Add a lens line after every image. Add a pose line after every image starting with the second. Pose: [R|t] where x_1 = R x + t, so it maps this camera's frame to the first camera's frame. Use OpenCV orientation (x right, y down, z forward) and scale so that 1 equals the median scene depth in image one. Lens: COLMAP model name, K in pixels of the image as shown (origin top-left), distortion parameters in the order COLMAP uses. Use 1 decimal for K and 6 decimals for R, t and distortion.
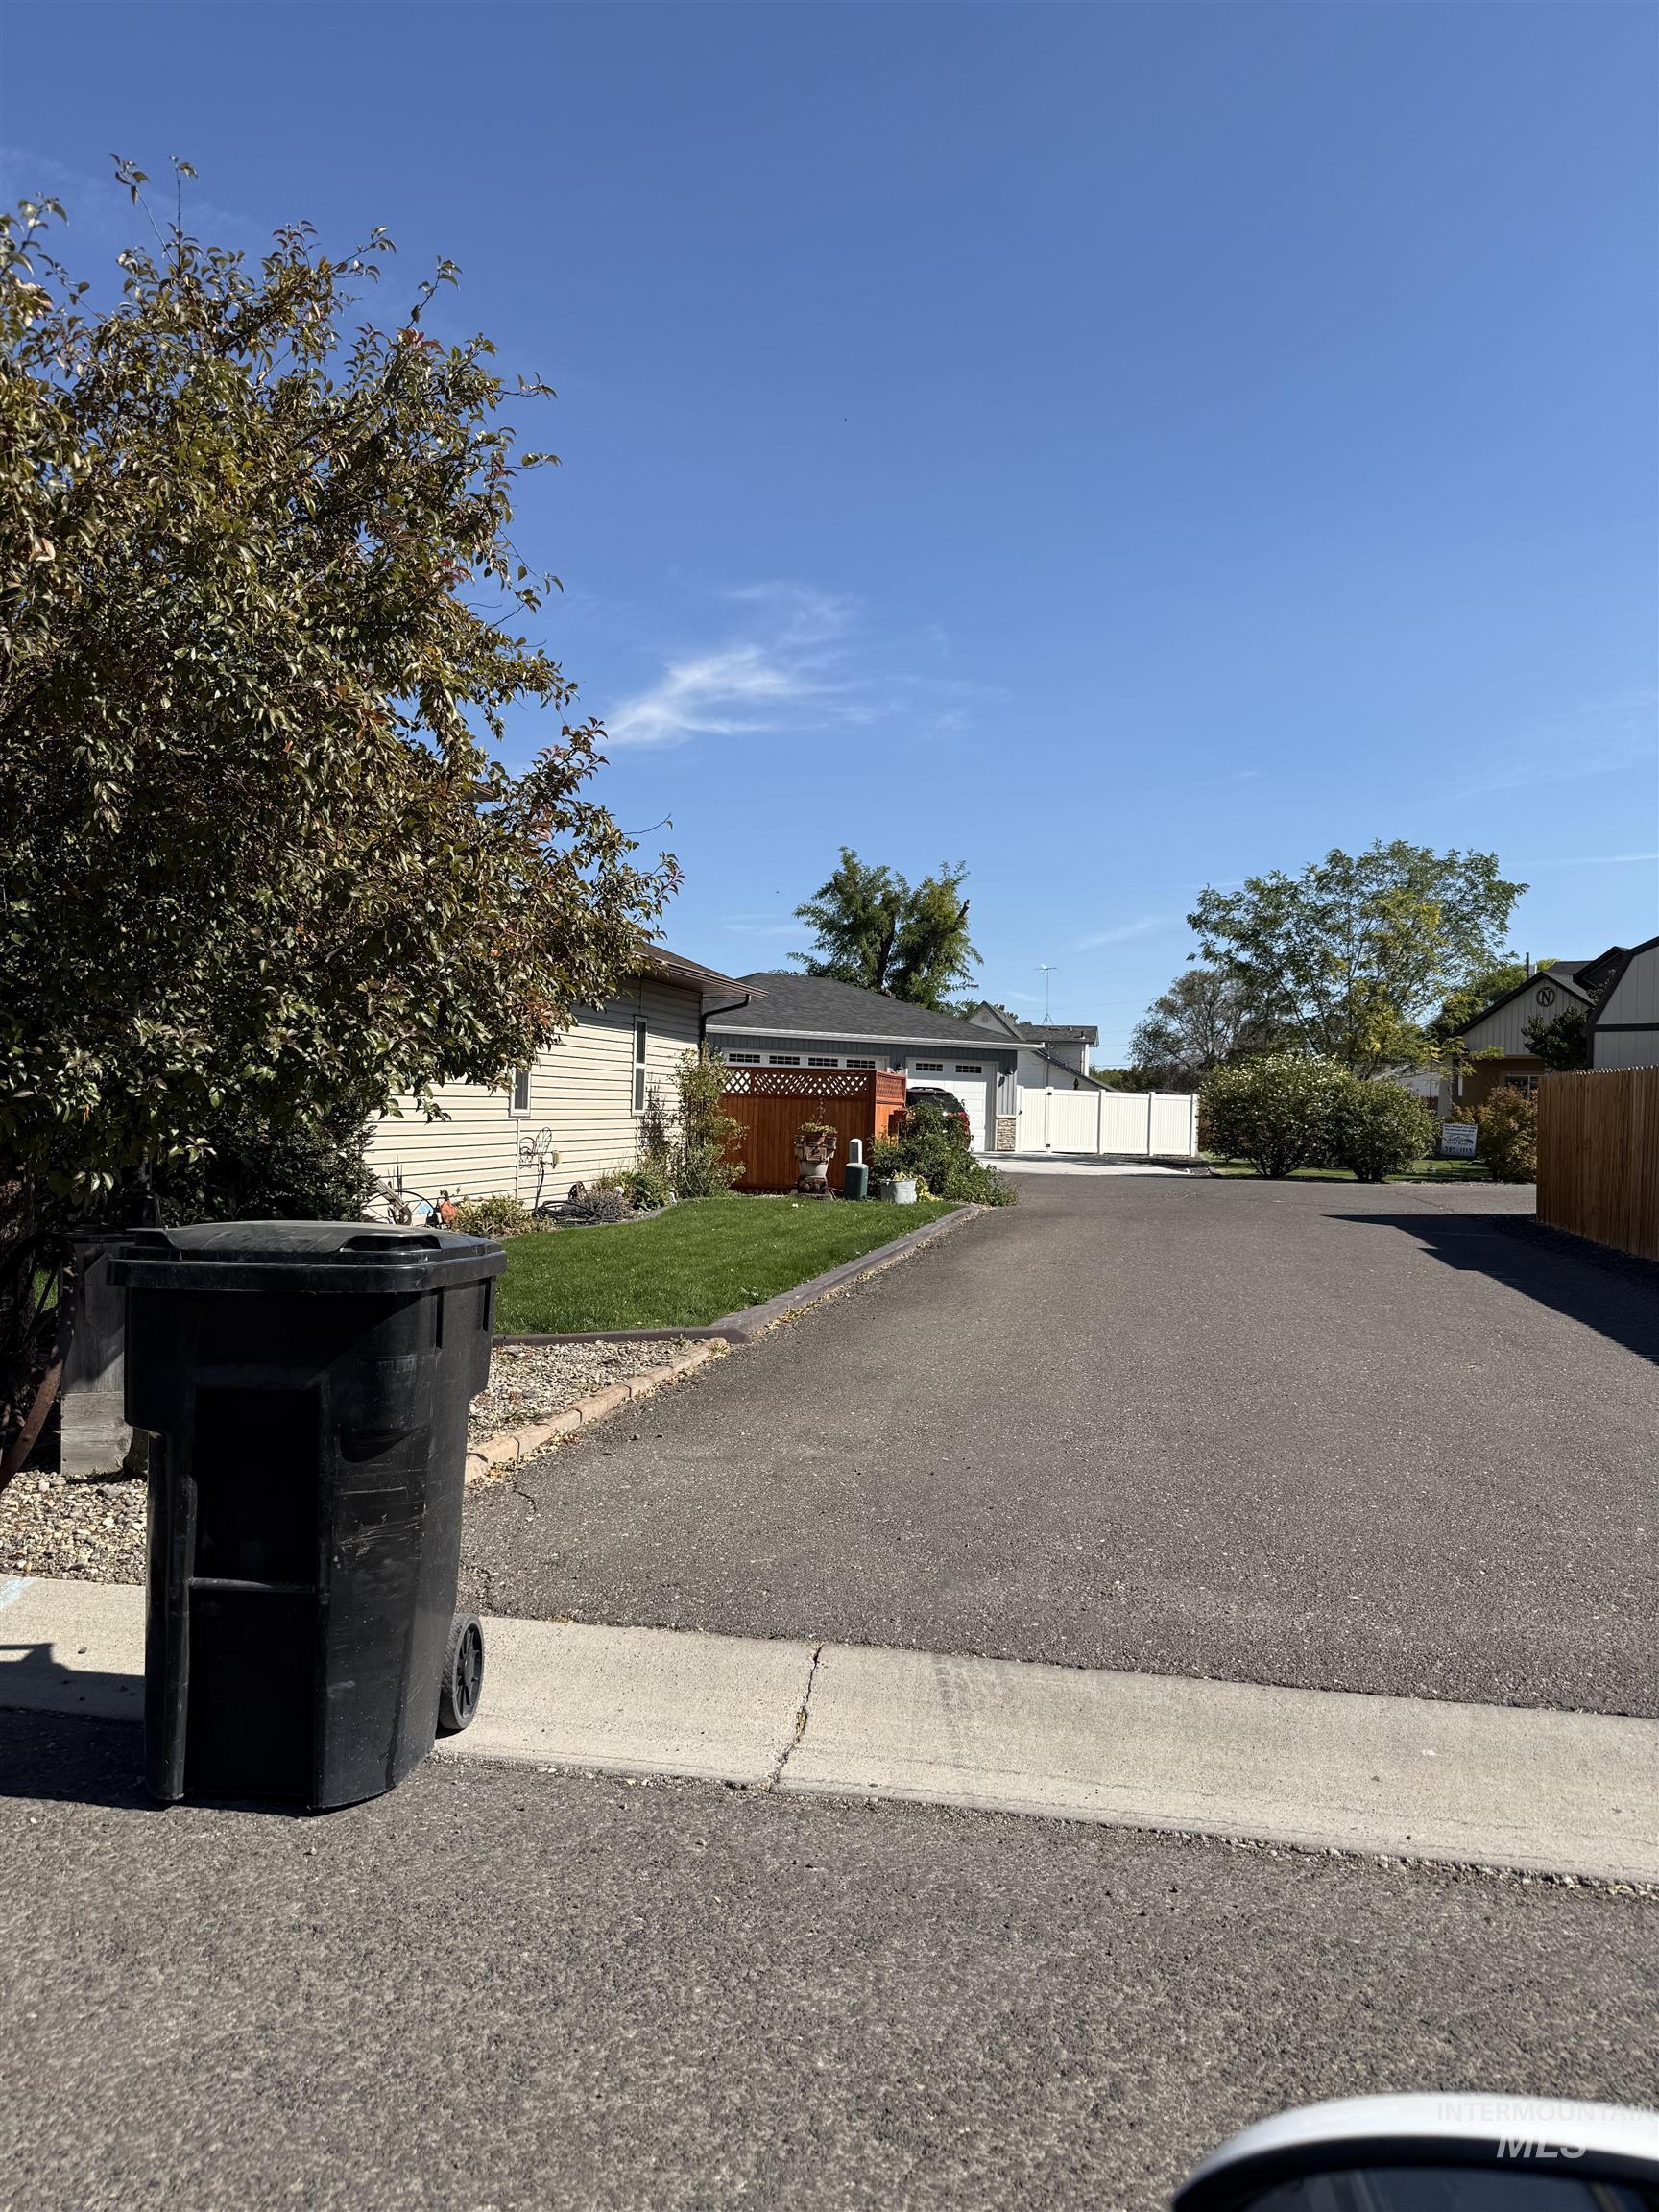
lens RADIAL K [[1563.8, 0, 833.6], [0, 1563.8, 1110.9], [0, 0, 1]] dist [0.113236, -0.180934]
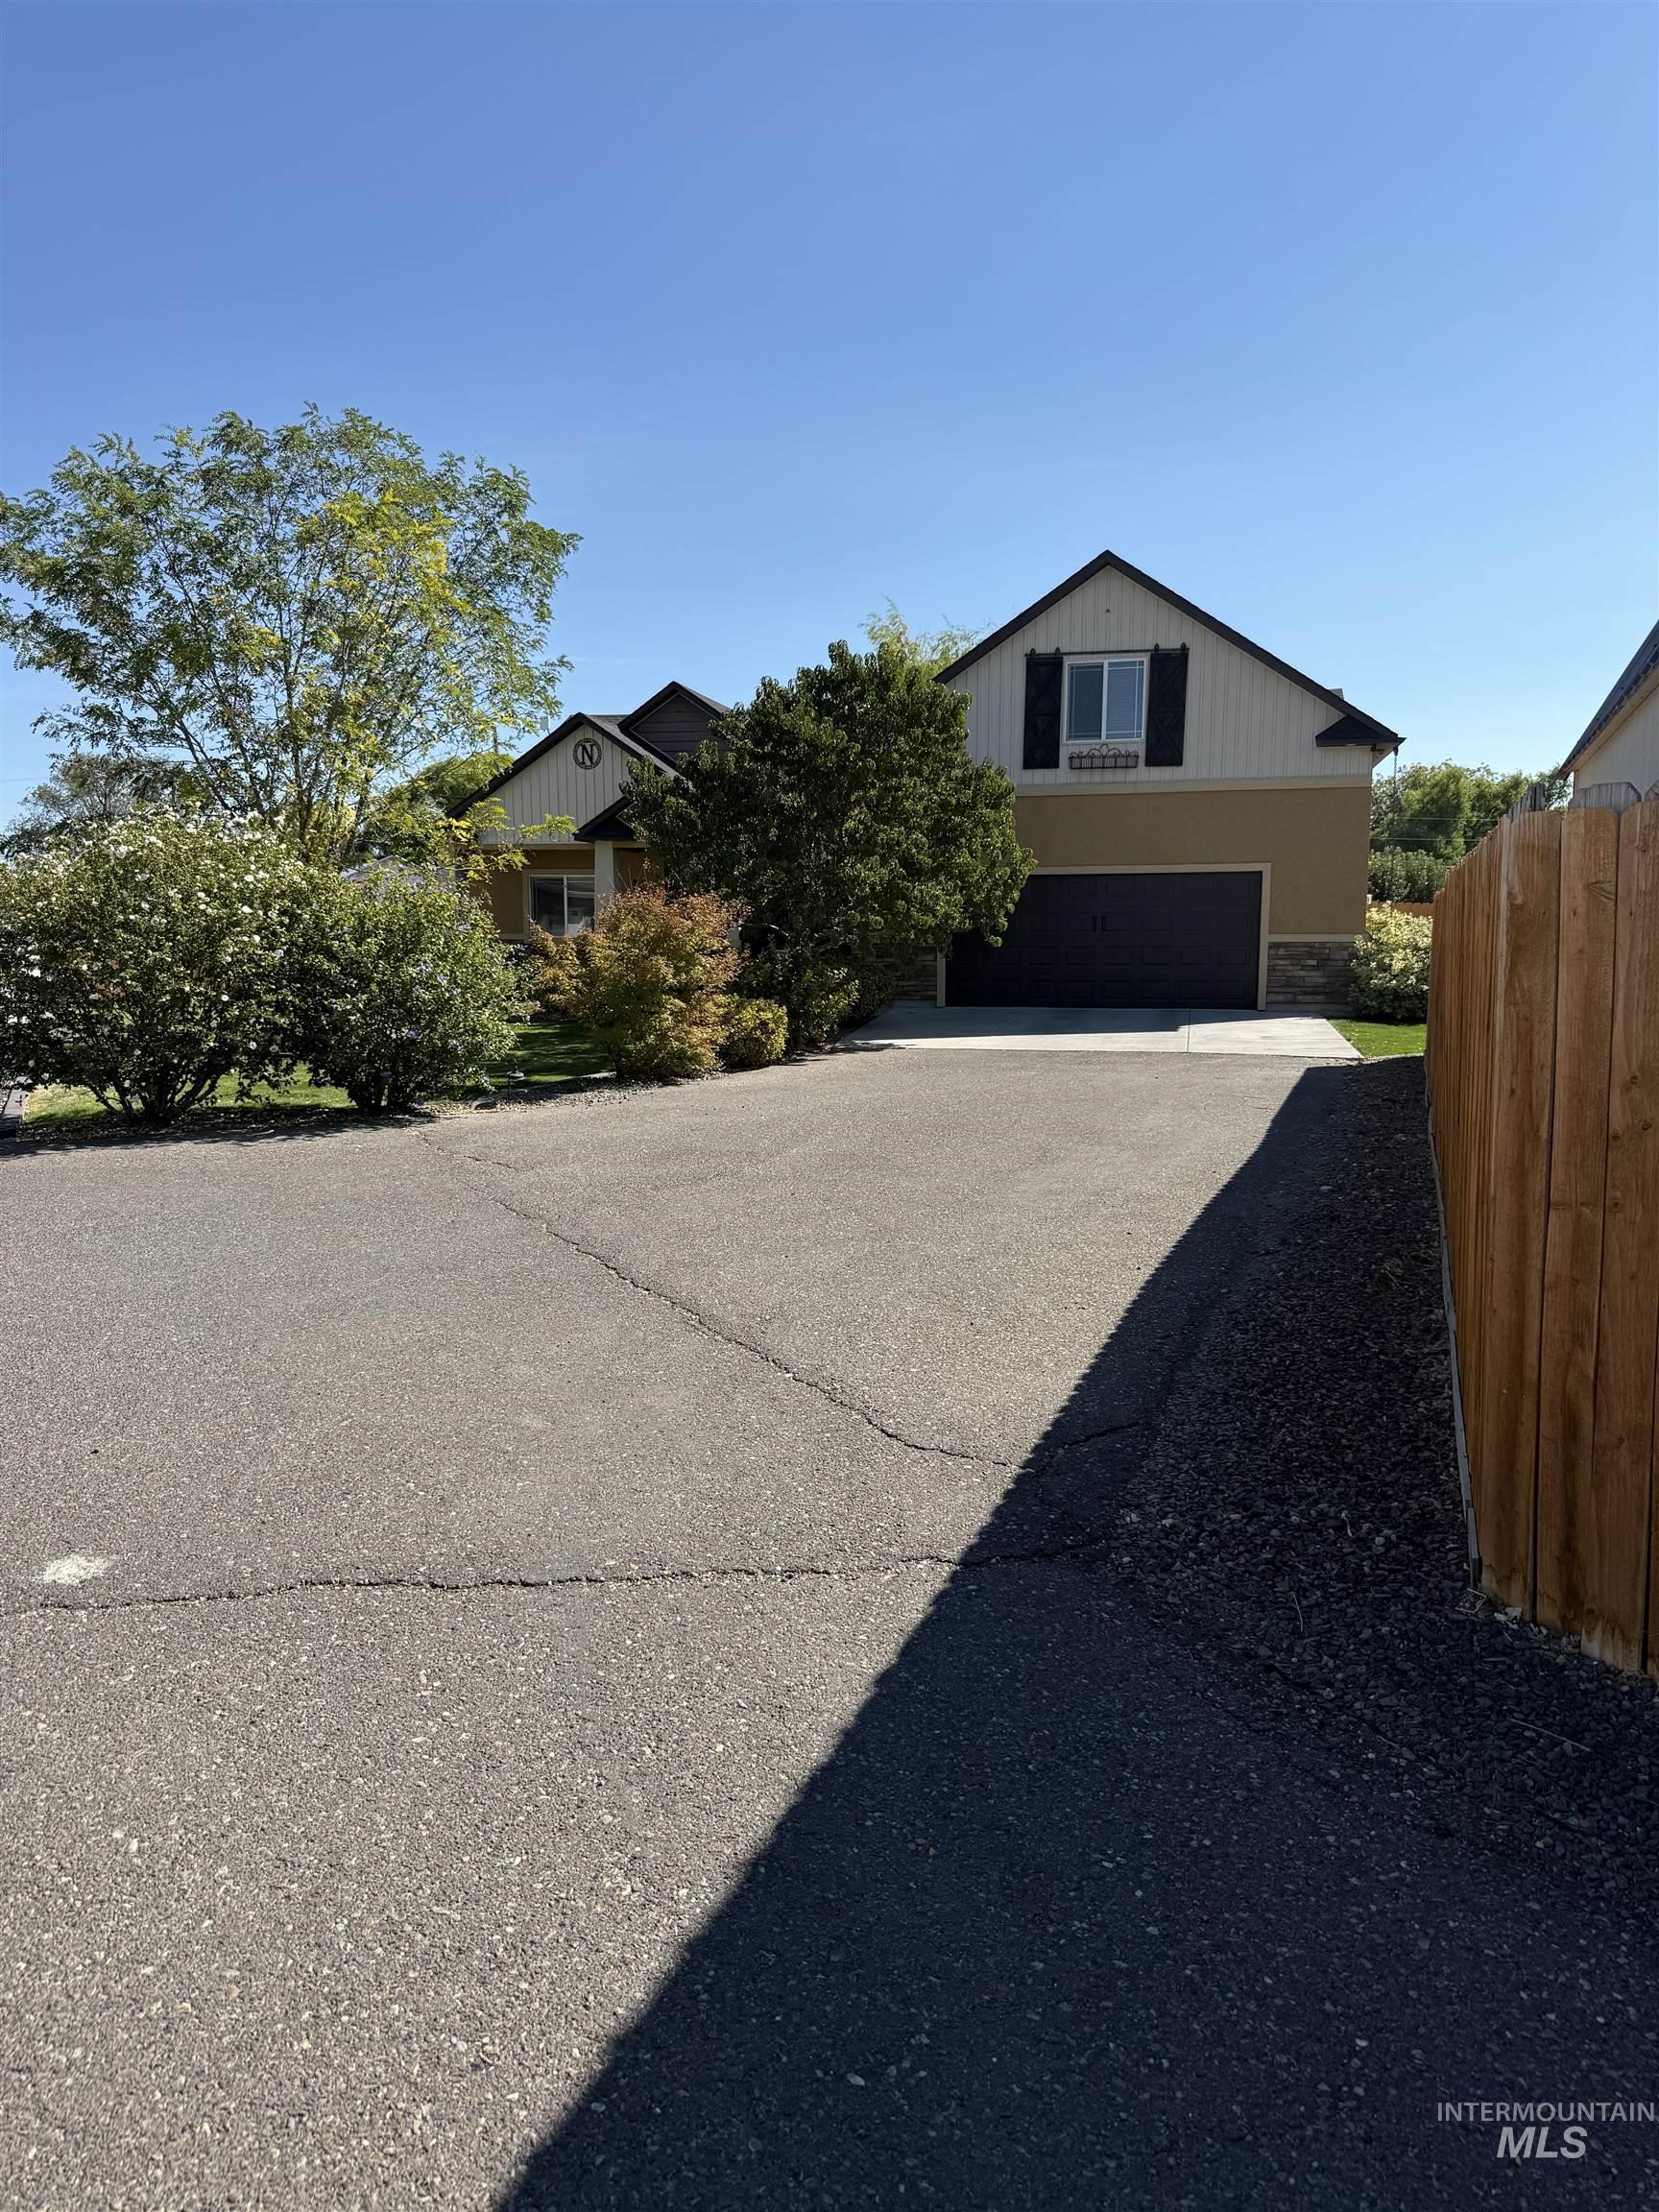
lens RADIAL K [[1563.8, 0, 833.6], [0, 1563.8, 1110.9], [0, 0, 1]] dist [0.113236, -0.180934]
pose [[0.791242, -0.103391, 0.602699, 0.145099], [0.035124, 0.991660, 0.124003, -0.004555], [-0.610493, -0.076947, 0.788275, 0.482092]]
